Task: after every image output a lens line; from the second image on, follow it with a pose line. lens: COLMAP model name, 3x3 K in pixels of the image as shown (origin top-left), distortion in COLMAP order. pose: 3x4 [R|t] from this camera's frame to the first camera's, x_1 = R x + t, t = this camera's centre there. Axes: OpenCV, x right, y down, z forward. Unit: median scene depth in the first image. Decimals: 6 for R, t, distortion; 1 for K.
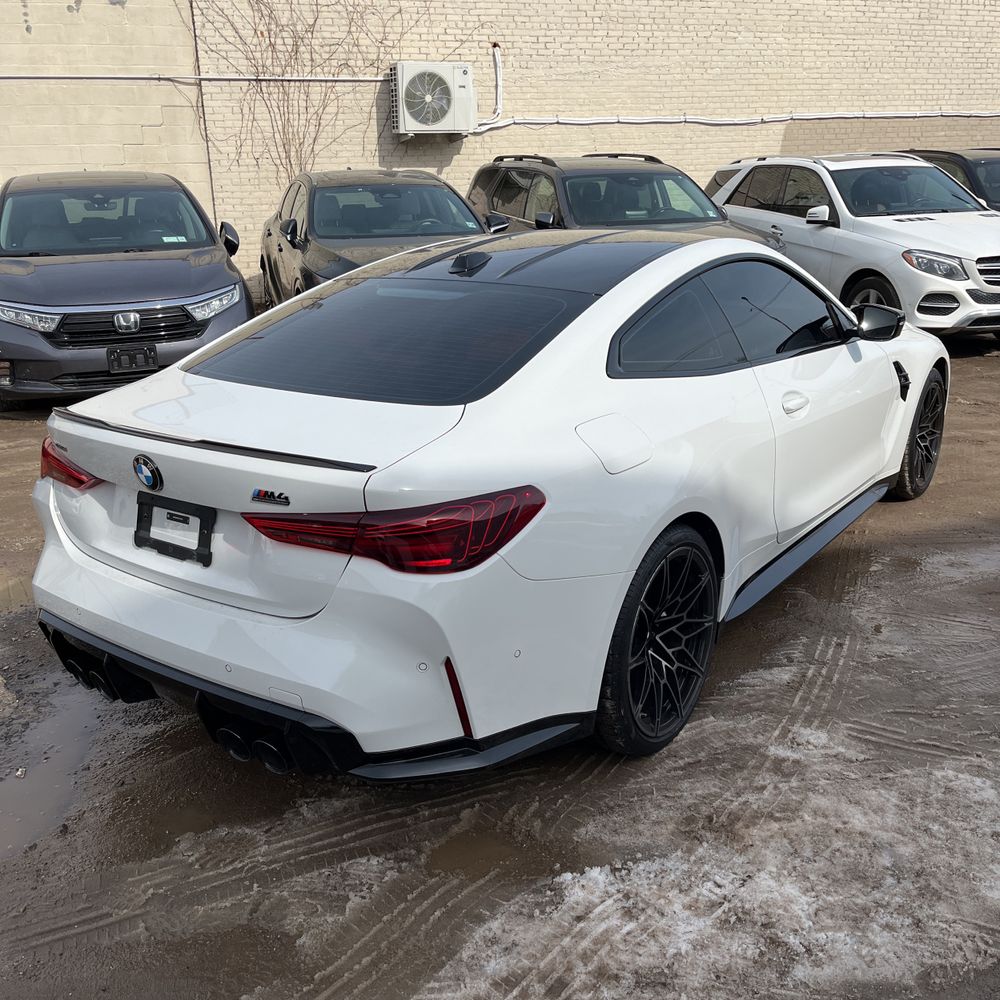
lens RADIAL K [[994.7, 0, 516.4], [0, 994.7, 482.8], [0, 0, 1]] dist [0.110063, -0.141699]
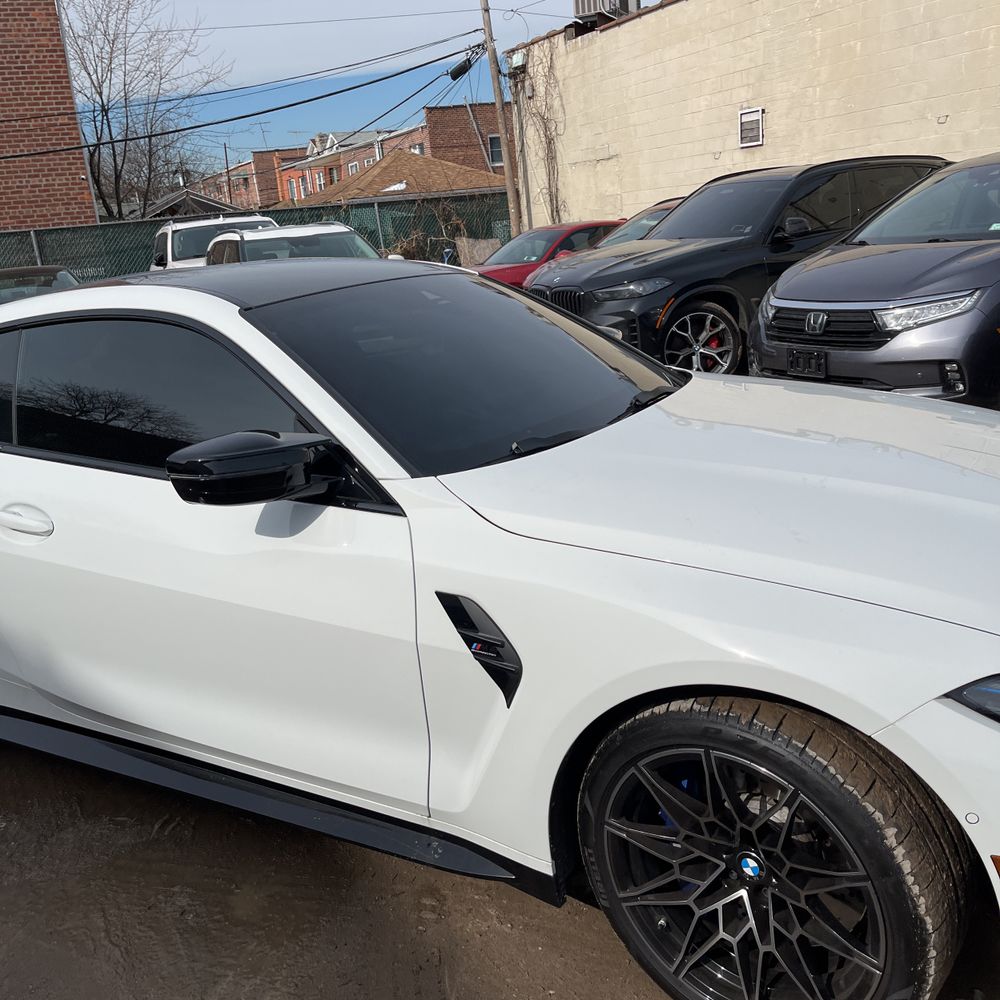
lens RADIAL K [[1014.3, 0, 502.6], [0, 1014.3, 478.9], [0, 0, 1]] dist [0.049239, -0.044977]
pose [[0.101496, 0.260465, -0.960134, 0.298907], [-0.219440, 0.947207, 0.233761, -0.105247], [0.970332, 0.186966, 0.153294, 0.360996]]
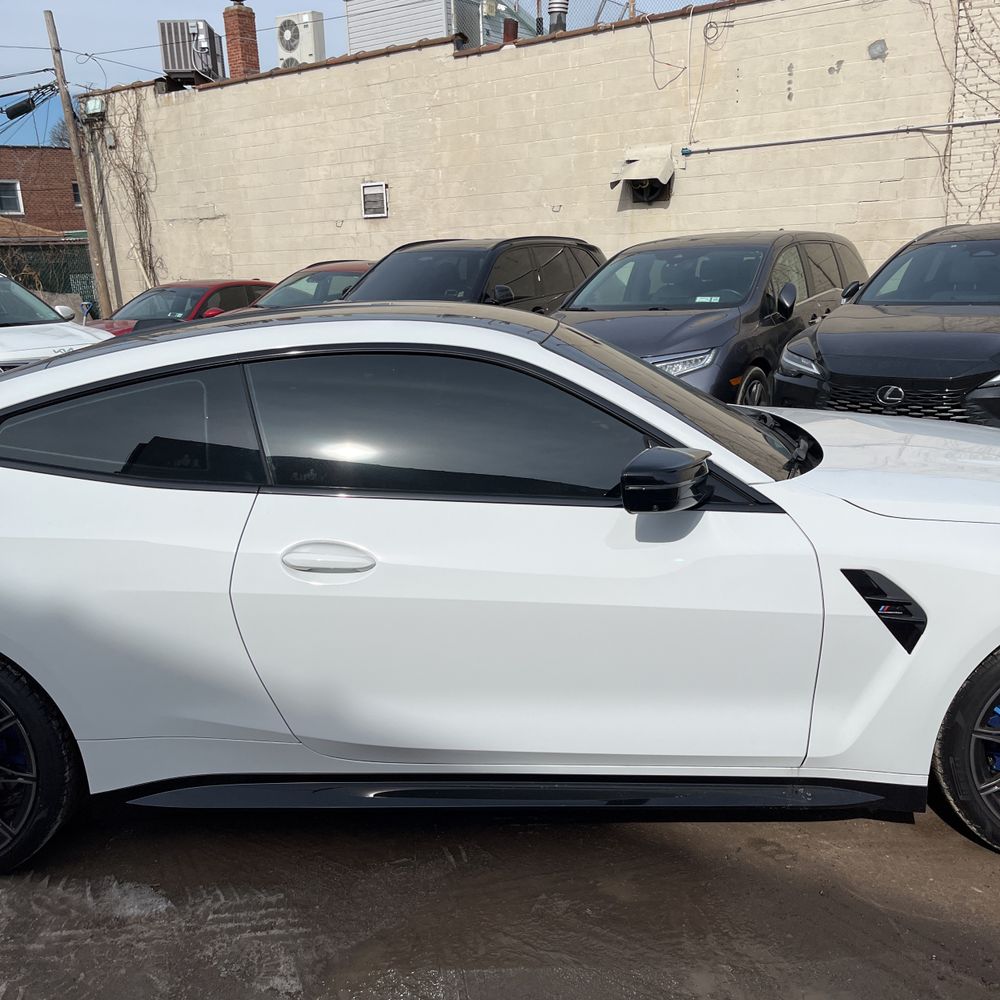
lens RADIAL K [[1023.2, 0, 516.6], [0, 1023.2, 483.3], [0, 0, 1]] dist [0.054682, -0.058618]
pose [[0.554487, 0.184316, -0.811525, 0.269809], [-0.228766, 0.971355, 0.064309, -0.061100], [0.800132, 0.149990, 0.580768, 0.204966]]
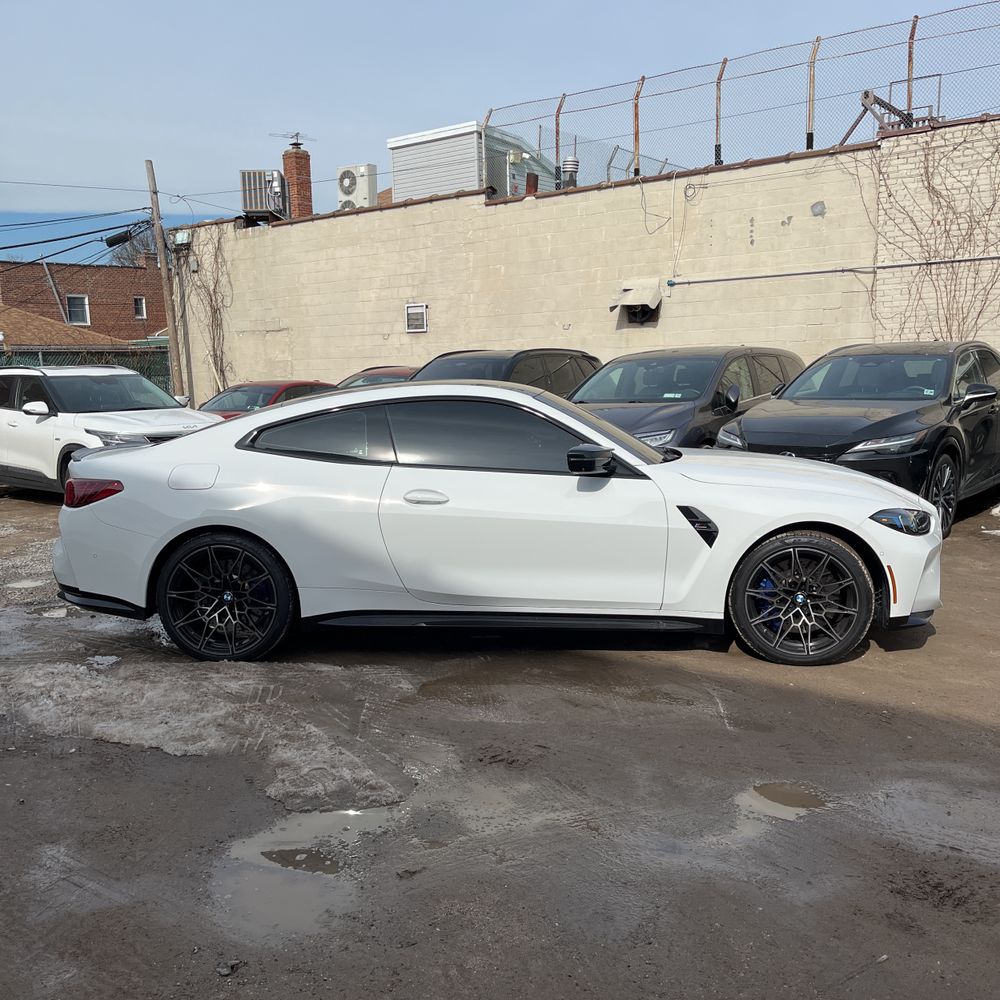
lens RADIAL K [[1023.2, 0, 516.6], [0, 1023.2, 483.3], [0, 0, 1]] dist [0.054682, -0.058618]
pose [[0.536214, 0.105353, -0.837481, 0.457018], [-0.244886, 0.968923, -0.034905, -0.024238], [0.807778, 0.223804, 0.545350, 0.095572]]
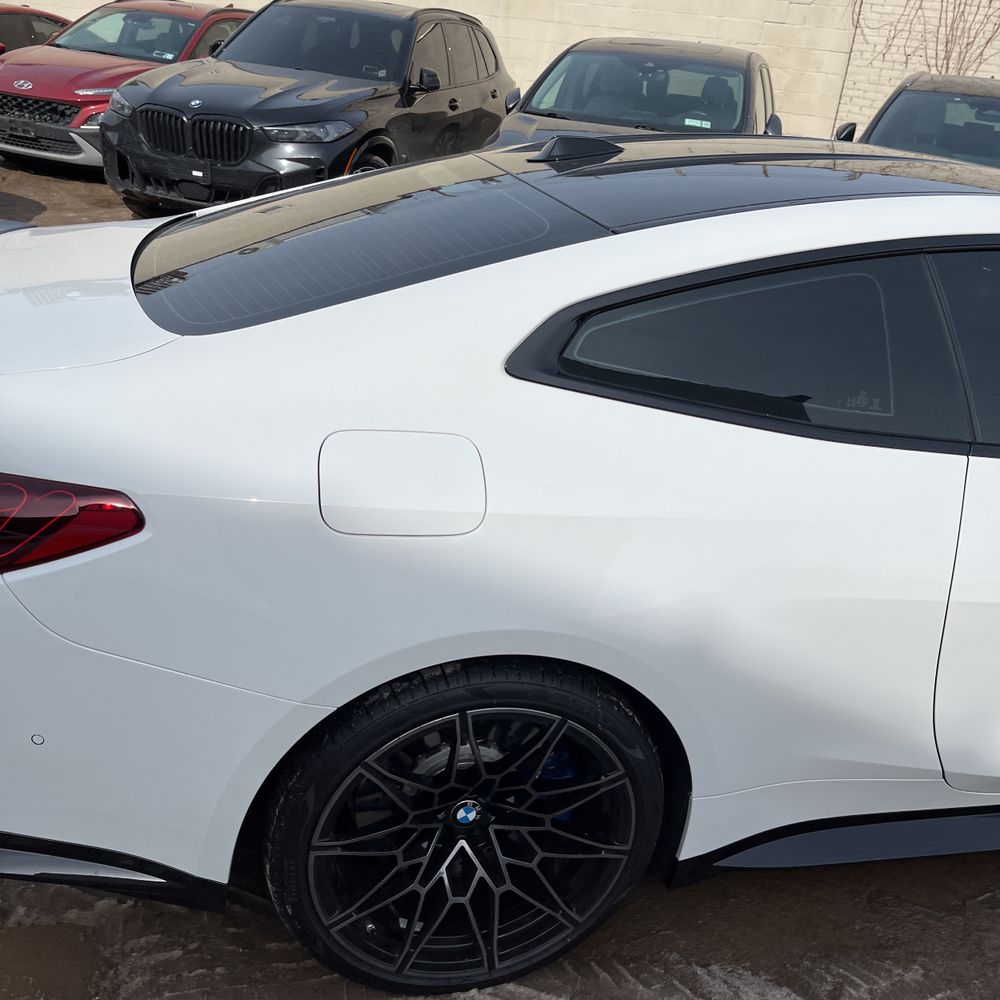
lens RADIAL K [[1035.5, 0, 500.0], [0, 1035.5, 500.0], [0, 0, 1]] dist [0.068139, -0.139494]
pose [[0.749106, 0.355356, -0.559072, 0.102958], [-0.306946, 0.934078, 0.182435, -0.033684], [0.587046, 0.034942, 0.808799, 0.125021]]
